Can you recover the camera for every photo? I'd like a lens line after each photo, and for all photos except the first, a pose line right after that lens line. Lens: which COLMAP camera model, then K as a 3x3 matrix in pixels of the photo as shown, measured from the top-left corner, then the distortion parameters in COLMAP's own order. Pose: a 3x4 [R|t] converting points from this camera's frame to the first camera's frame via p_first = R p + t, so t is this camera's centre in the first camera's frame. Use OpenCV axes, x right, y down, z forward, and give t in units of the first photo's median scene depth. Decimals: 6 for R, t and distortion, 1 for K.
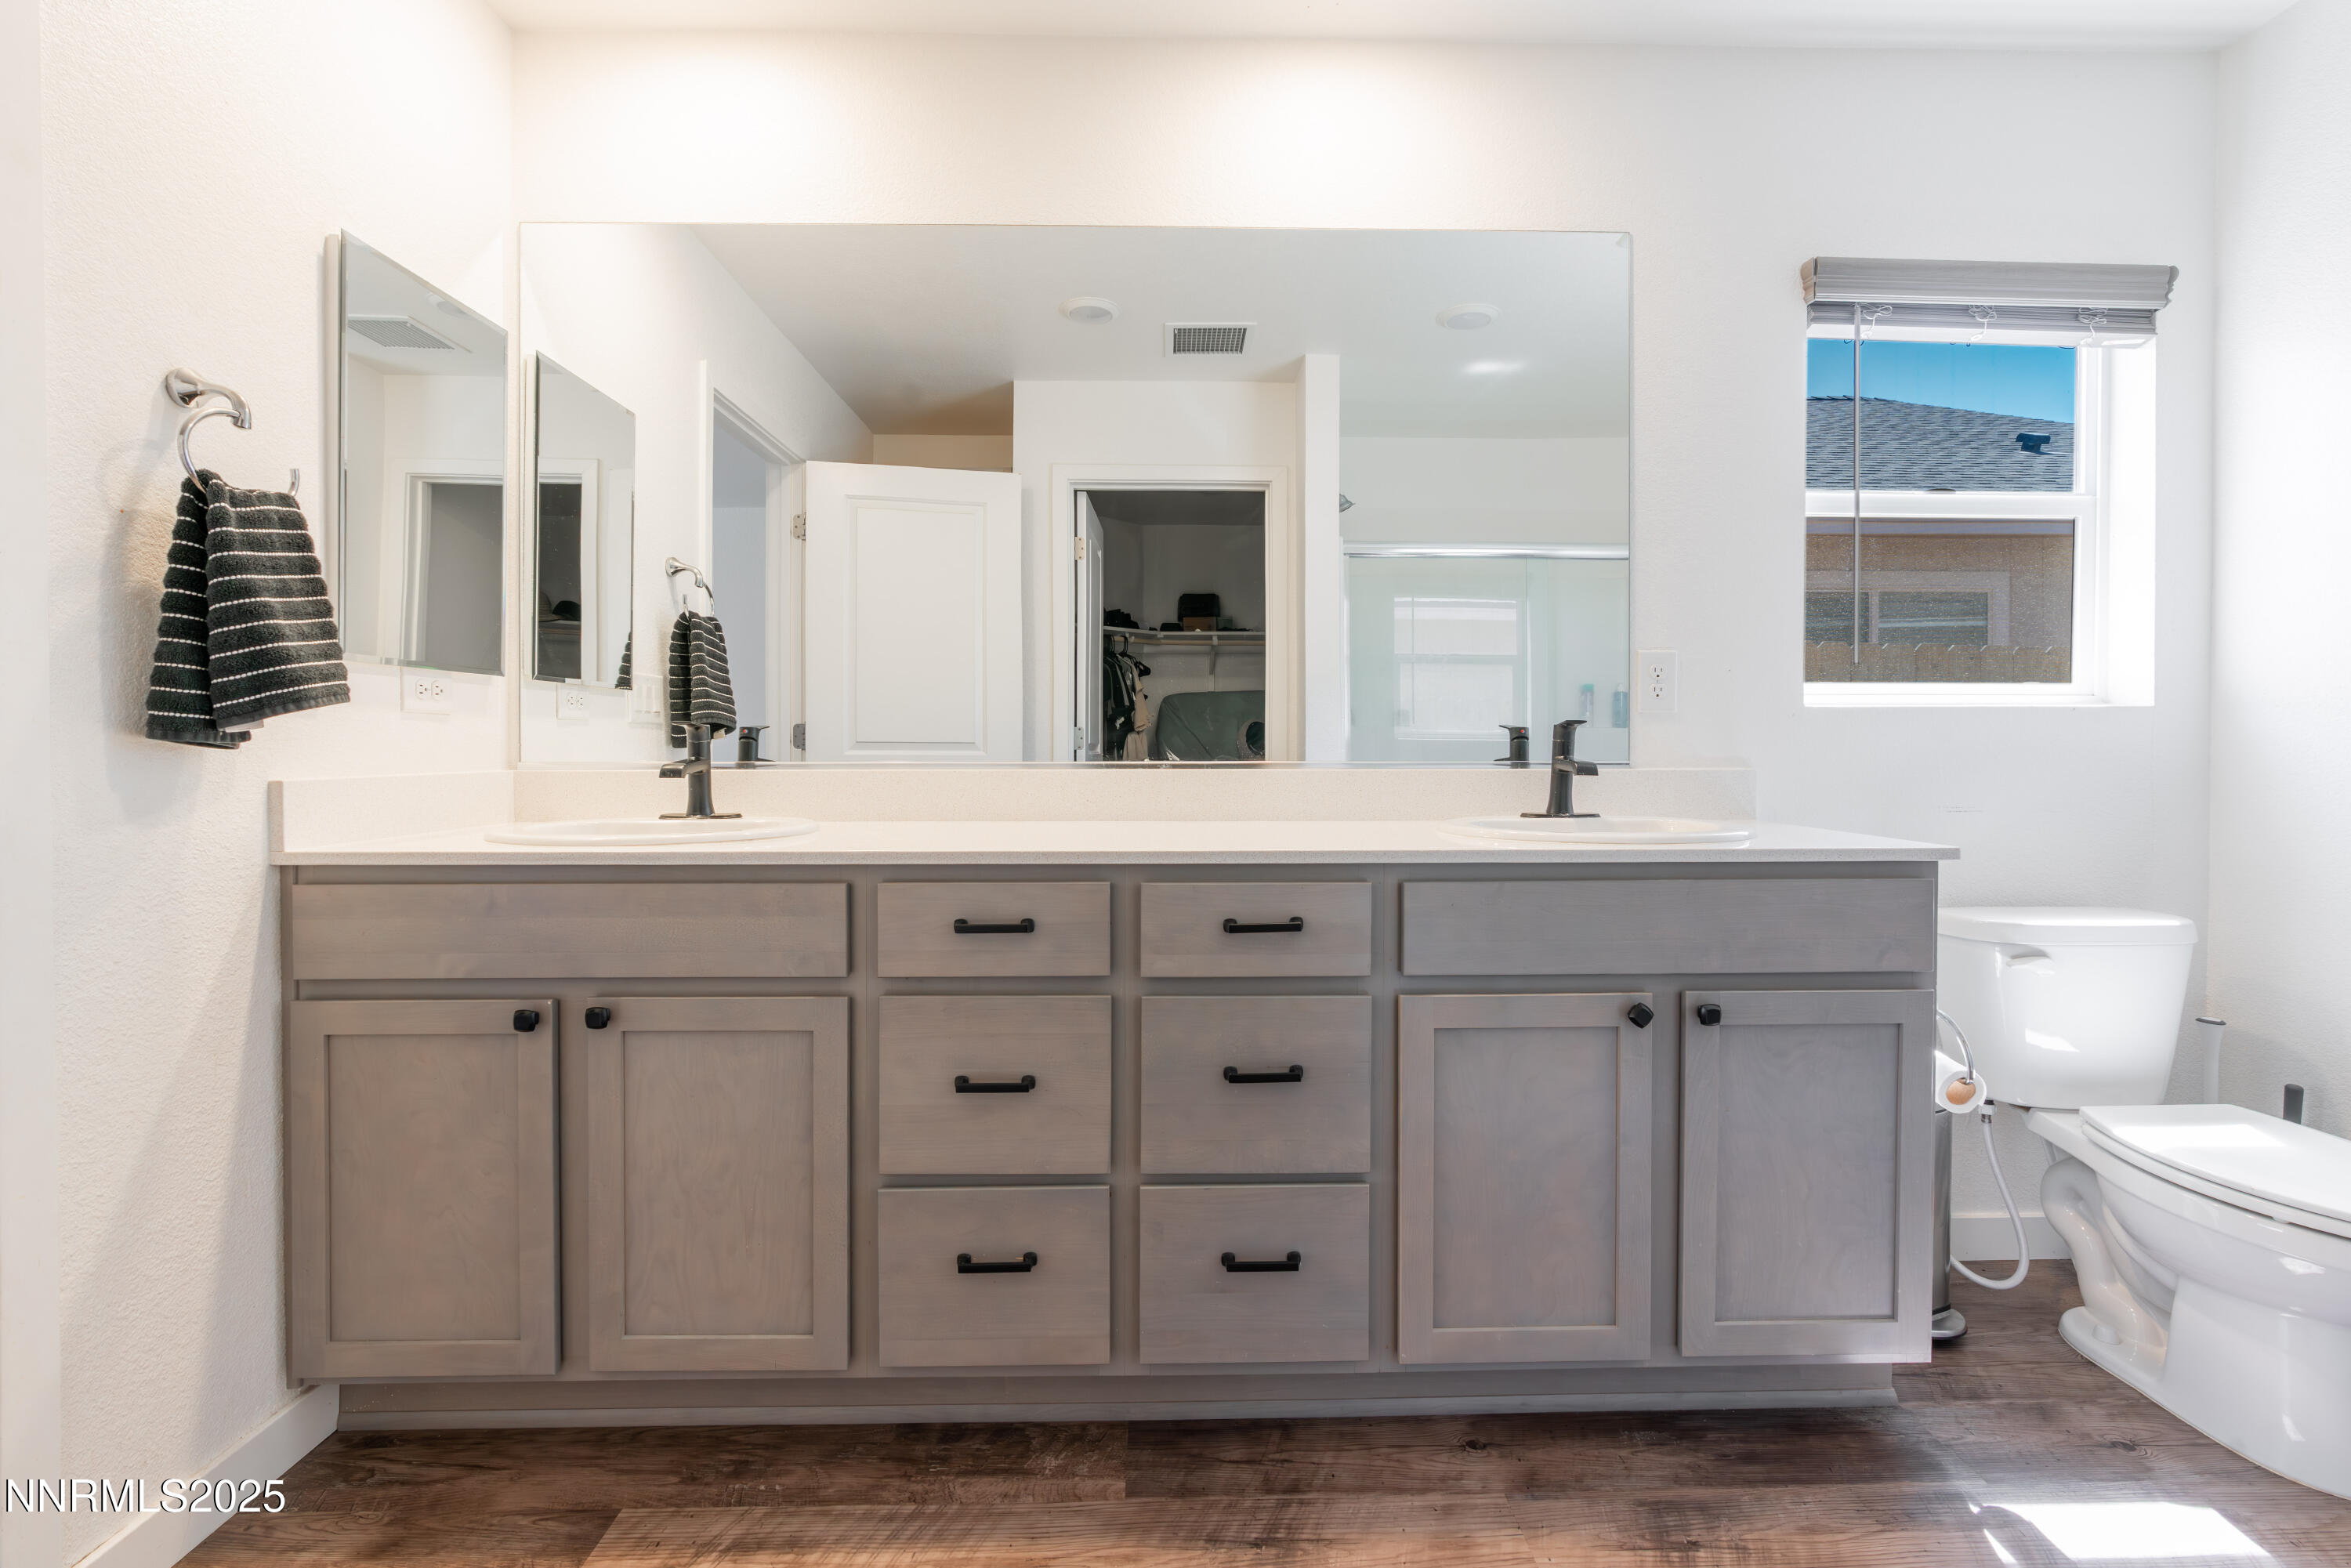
lens RADIAL K [[1048.1, 0, 1189.3], [0, 1048.1, 750.6], [0, 0, 1]] dist [-0.009540, 0.001404]
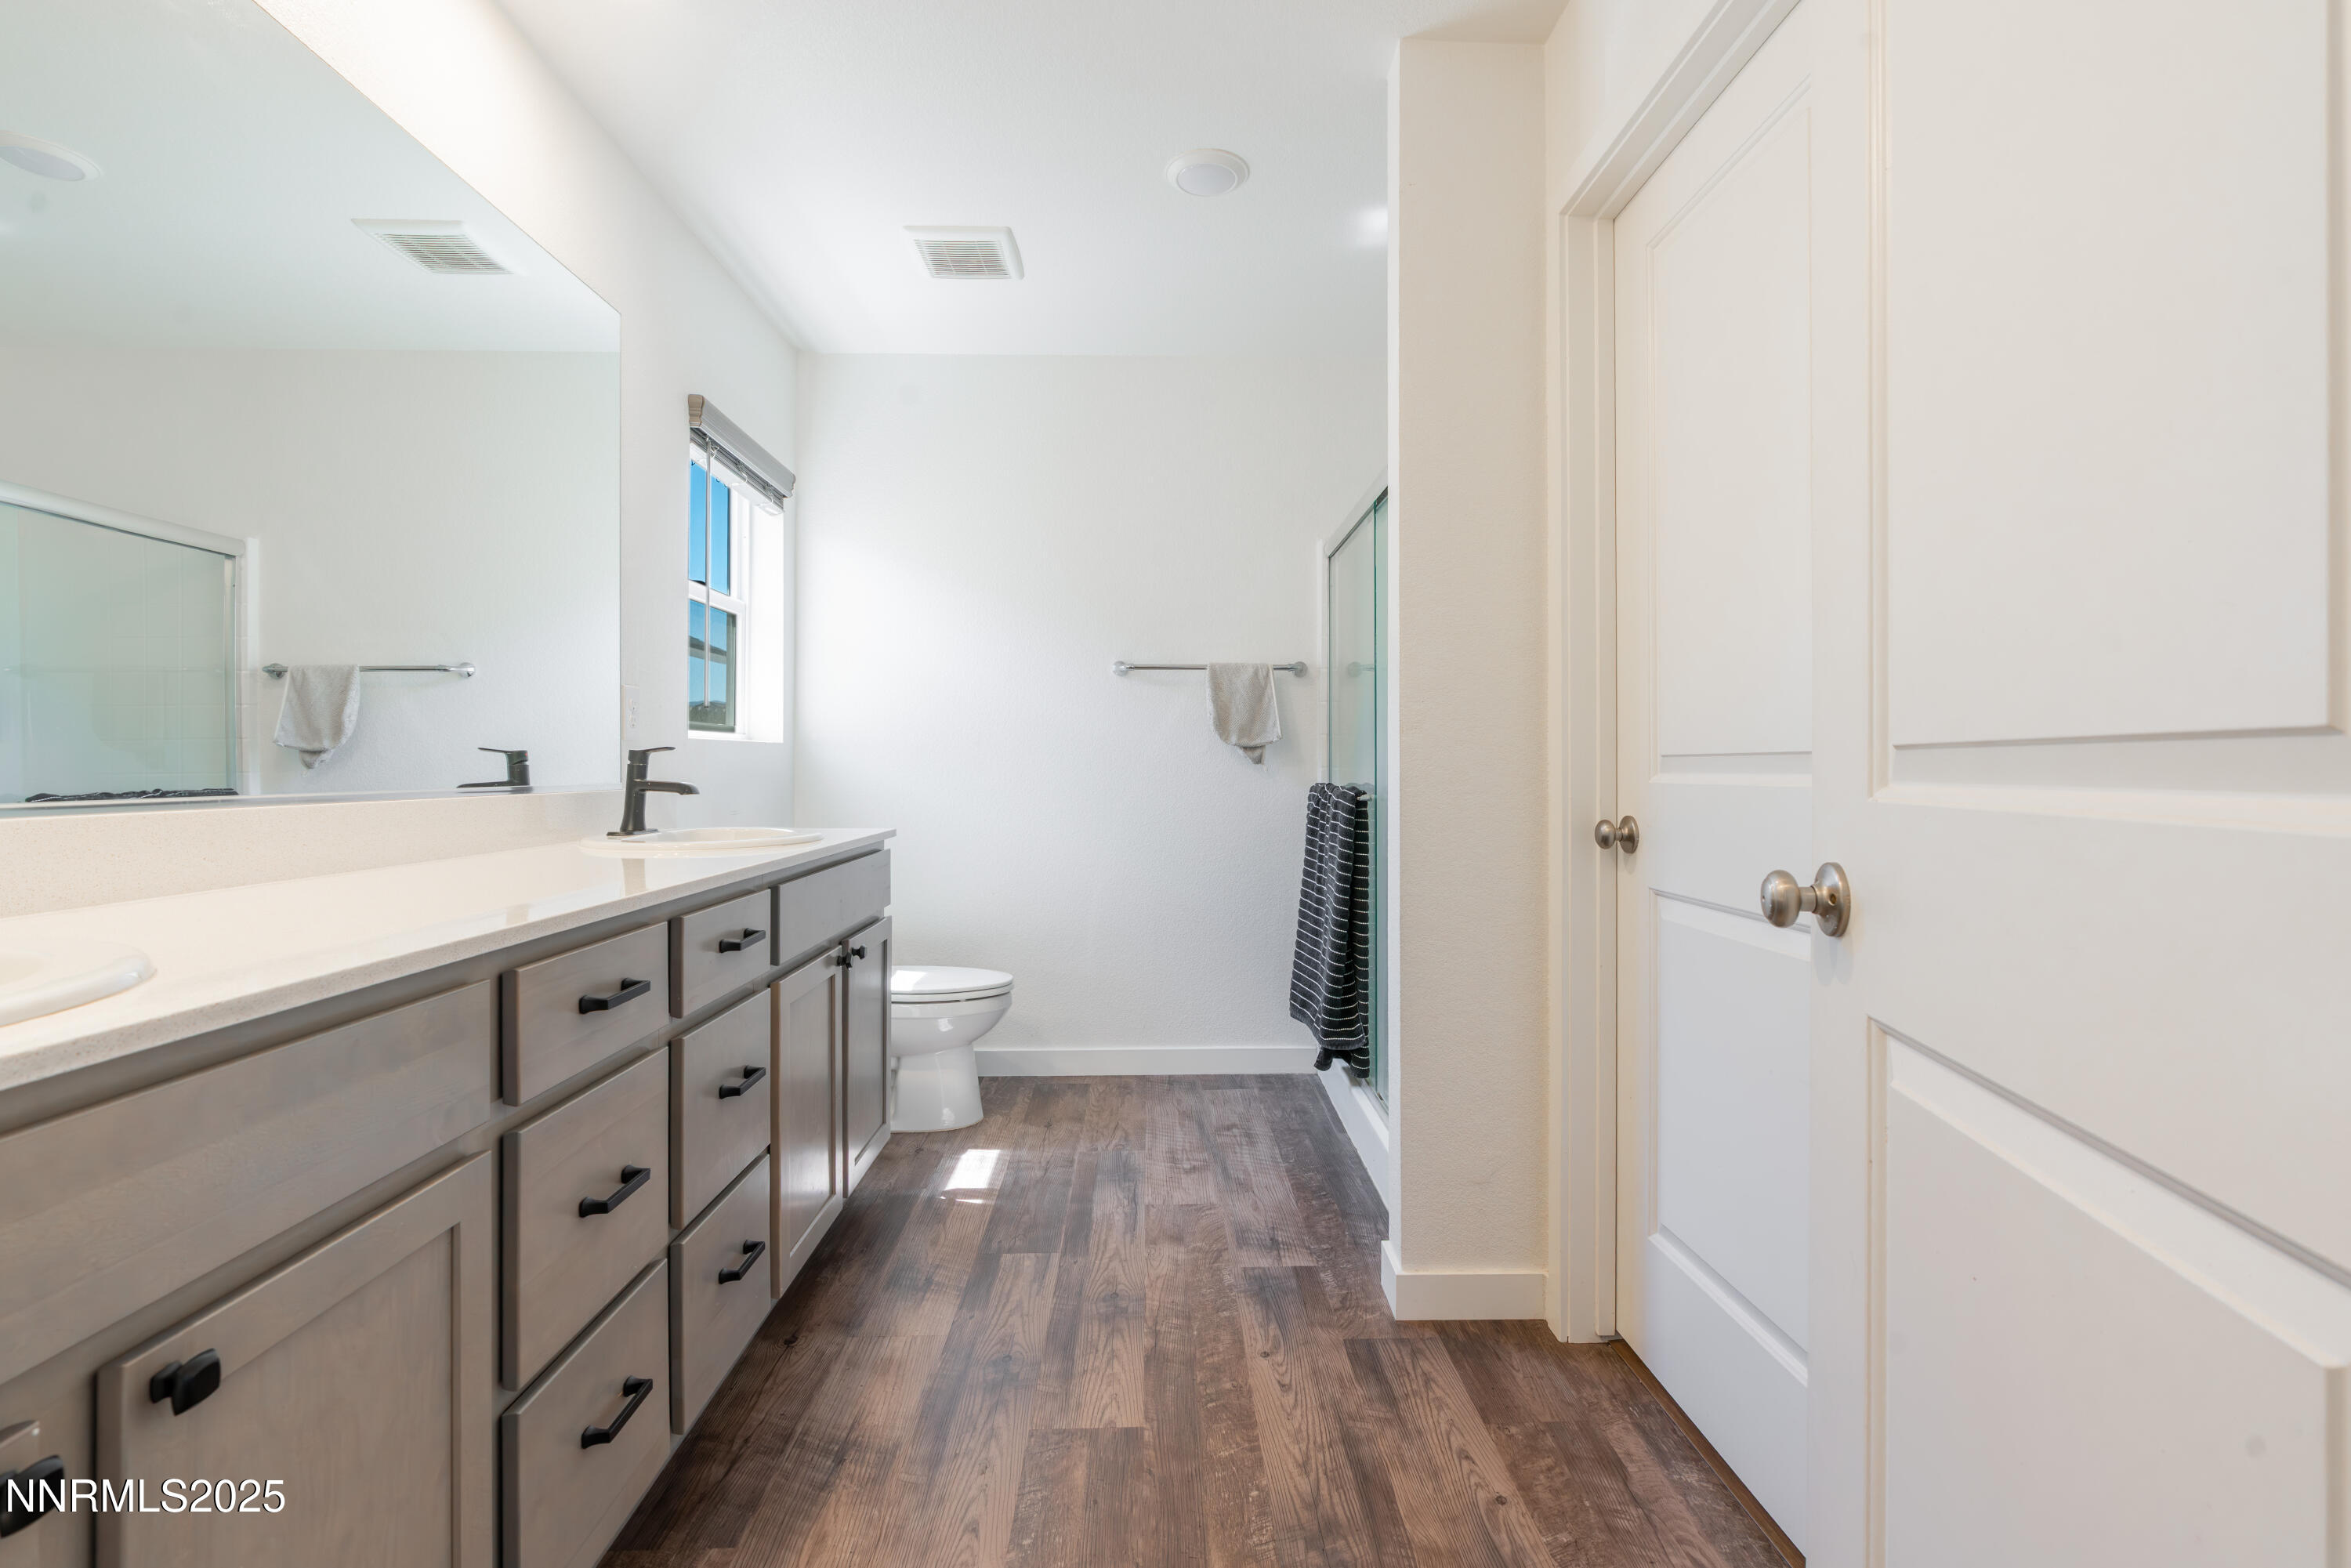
lens RADIAL K [[1048.1, 0, 1178.9], [0, 1048.1, 773.4], [0, 0, 1]] dist [-0.009540, 0.001404]
pose [[0.001768, -0.006889, 0.999975, -0.983178], [0.007474, 0.999948, 0.006876, -0.004669], [-0.999971, 0.007462, 0.001819, 0.560134]]
